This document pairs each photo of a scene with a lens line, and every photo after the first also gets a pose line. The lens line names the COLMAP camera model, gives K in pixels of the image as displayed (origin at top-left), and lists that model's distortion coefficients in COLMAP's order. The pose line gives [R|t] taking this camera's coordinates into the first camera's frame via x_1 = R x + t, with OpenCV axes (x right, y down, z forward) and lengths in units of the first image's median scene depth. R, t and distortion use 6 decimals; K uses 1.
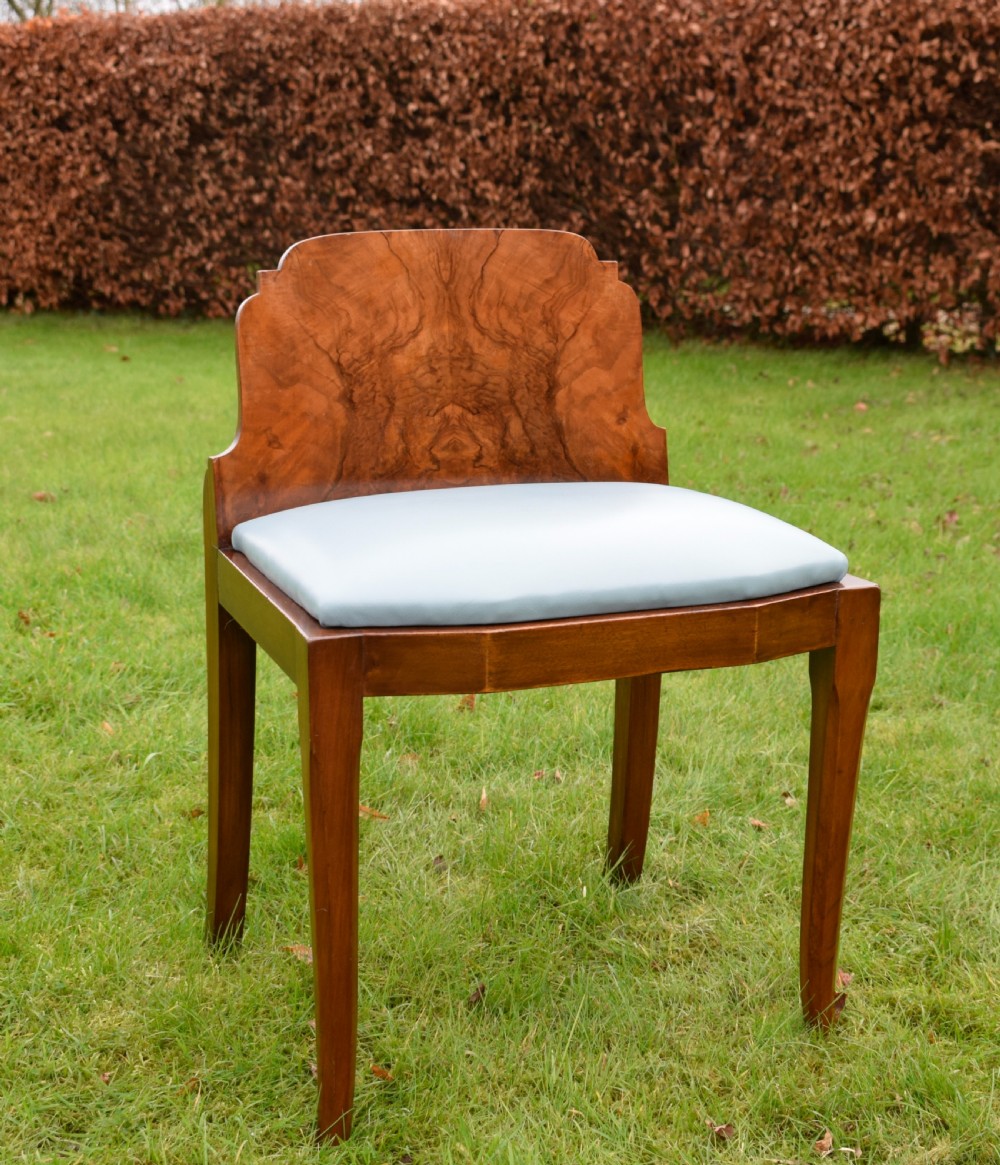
lens RADIAL K [[2078.6, 0, 556.7], [0, 2078.6, 585.1], [0, 0, 1]] dist [-0.022211, -0.039443]
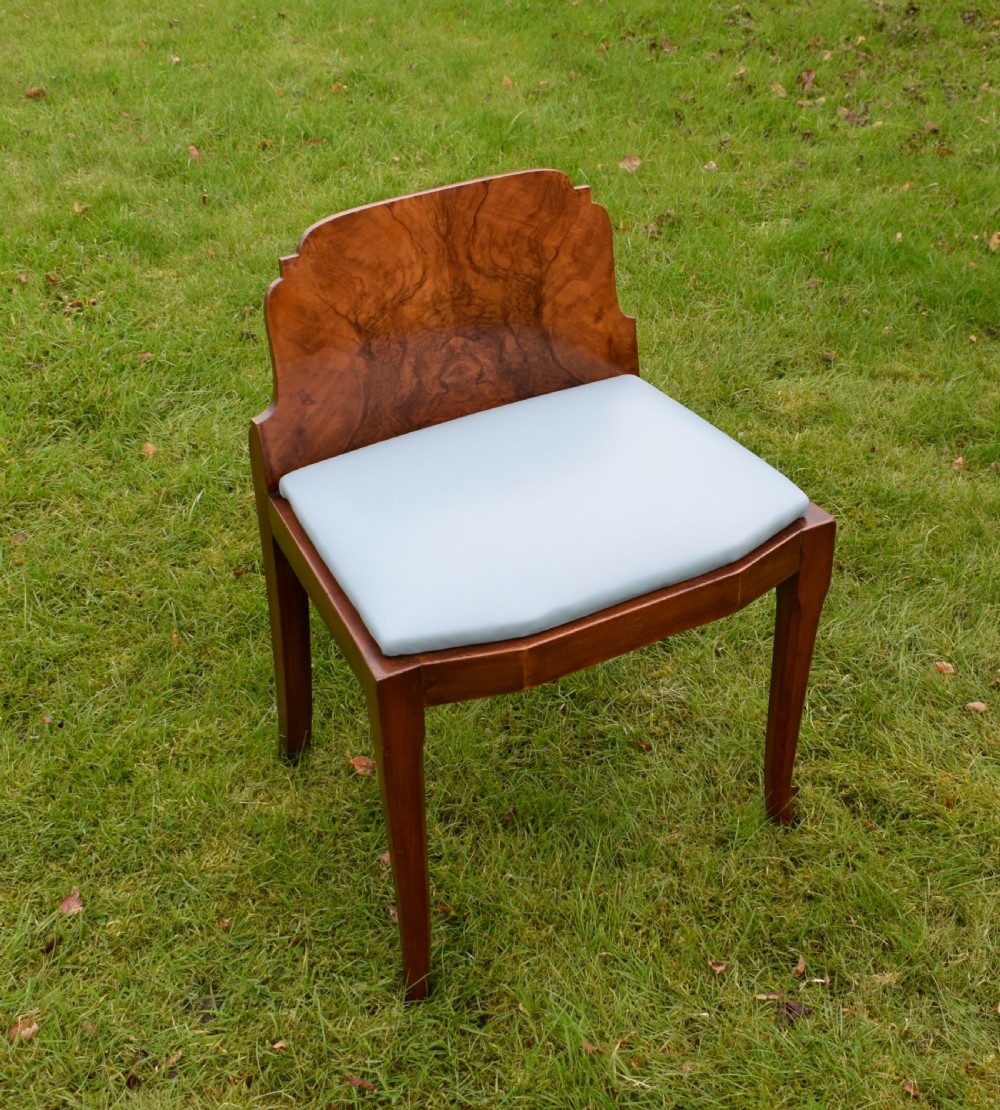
lens RADIAL K [[1634.8, 0, 562.2], [0, 1634.8, 444.0], [0, 0, 1]] dist [-0.017113, -0.008162]
pose [[0.996285, -0.063778, 0.057875, -0.047399], [0.042893, 0.950184, 0.308723, -0.304552], [-0.074681, -0.305094, 0.949390, 0.120842]]
